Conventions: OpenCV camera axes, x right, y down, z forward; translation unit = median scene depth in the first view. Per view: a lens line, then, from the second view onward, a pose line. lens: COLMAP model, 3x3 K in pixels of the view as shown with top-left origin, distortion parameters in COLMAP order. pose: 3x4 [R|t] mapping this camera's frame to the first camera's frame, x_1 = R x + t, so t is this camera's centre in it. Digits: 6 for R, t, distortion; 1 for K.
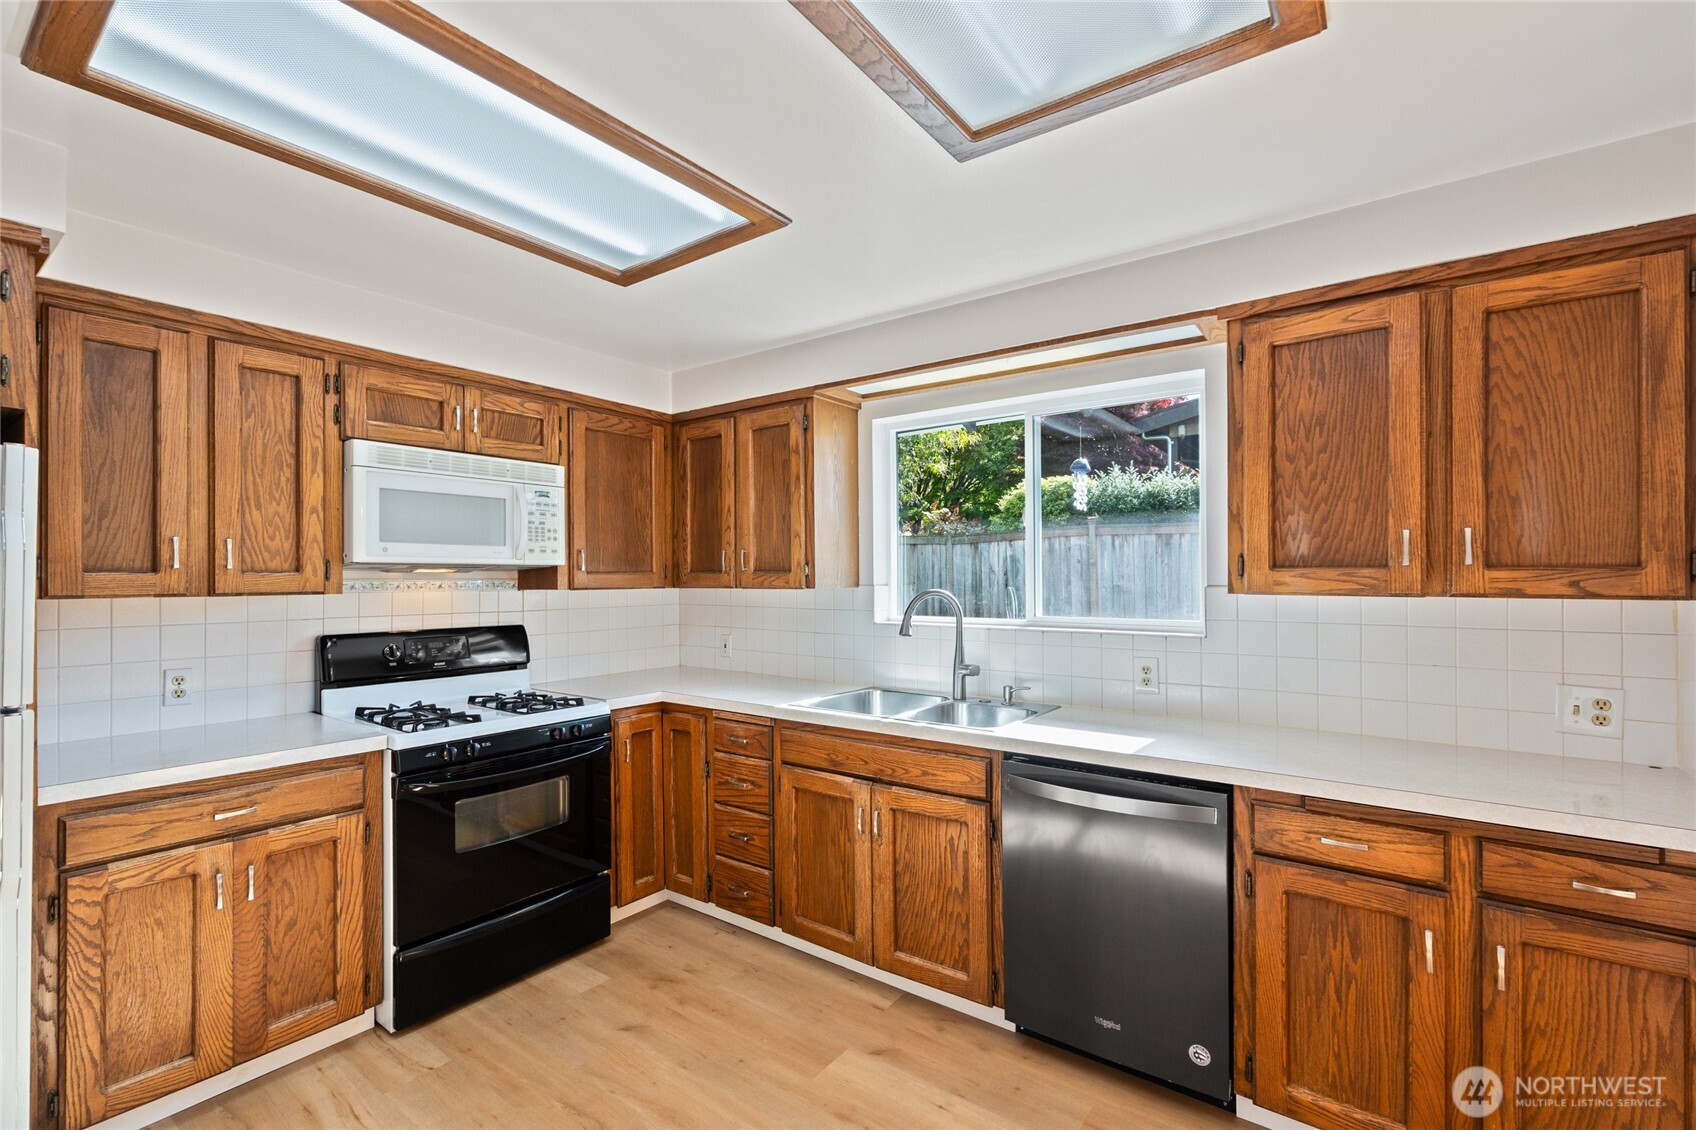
lens RADIAL K [[757.2, 0, 843.3], [0, 757.2, 570.1], [0, 0, 1]] dist [-0.001668, -0.000937]
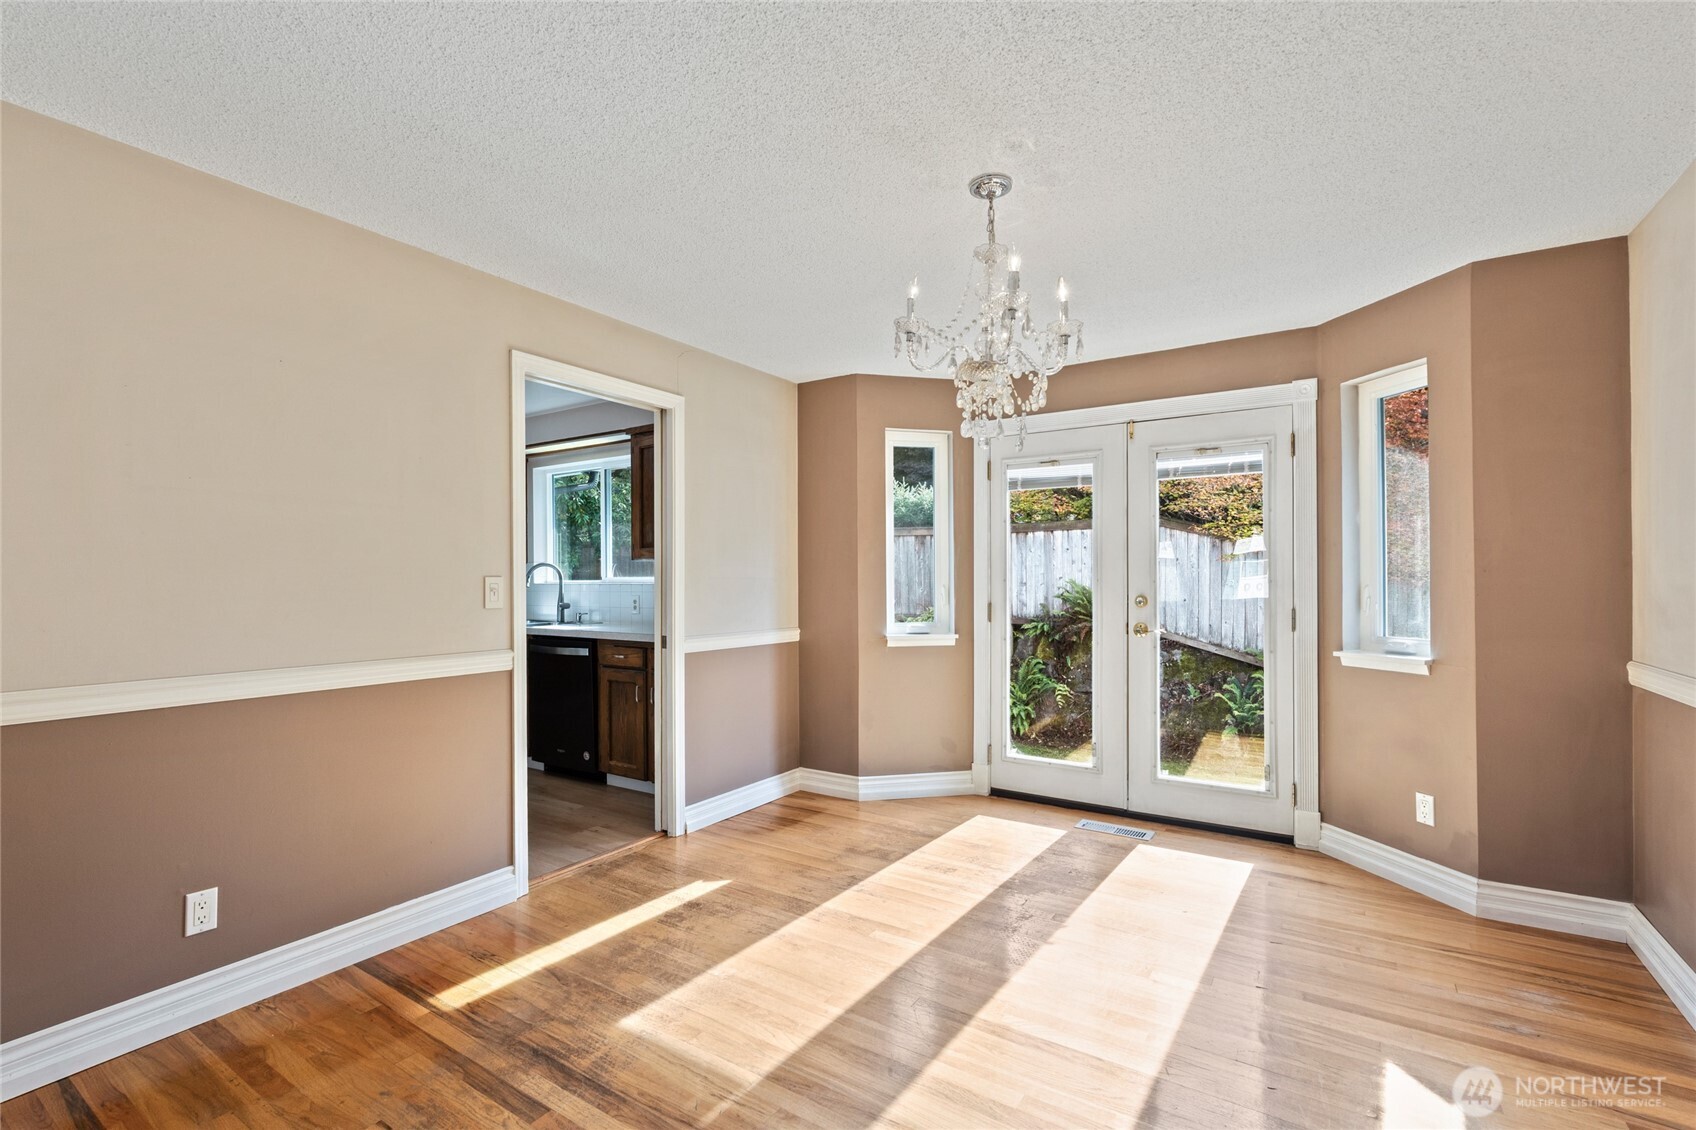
lens RADIAL K [[757.2, 0, 853.8], [0, 757.2, 572.3], [0, 0, 1]] dist [-0.001668, -0.000937]
pose [[0.997763, -0.003262, 0.066778, 0.723902], [0.003364, 0.999993, -0.001418, 0.051595], [-0.066773, 0.001639, 0.997767, -0.879489]]
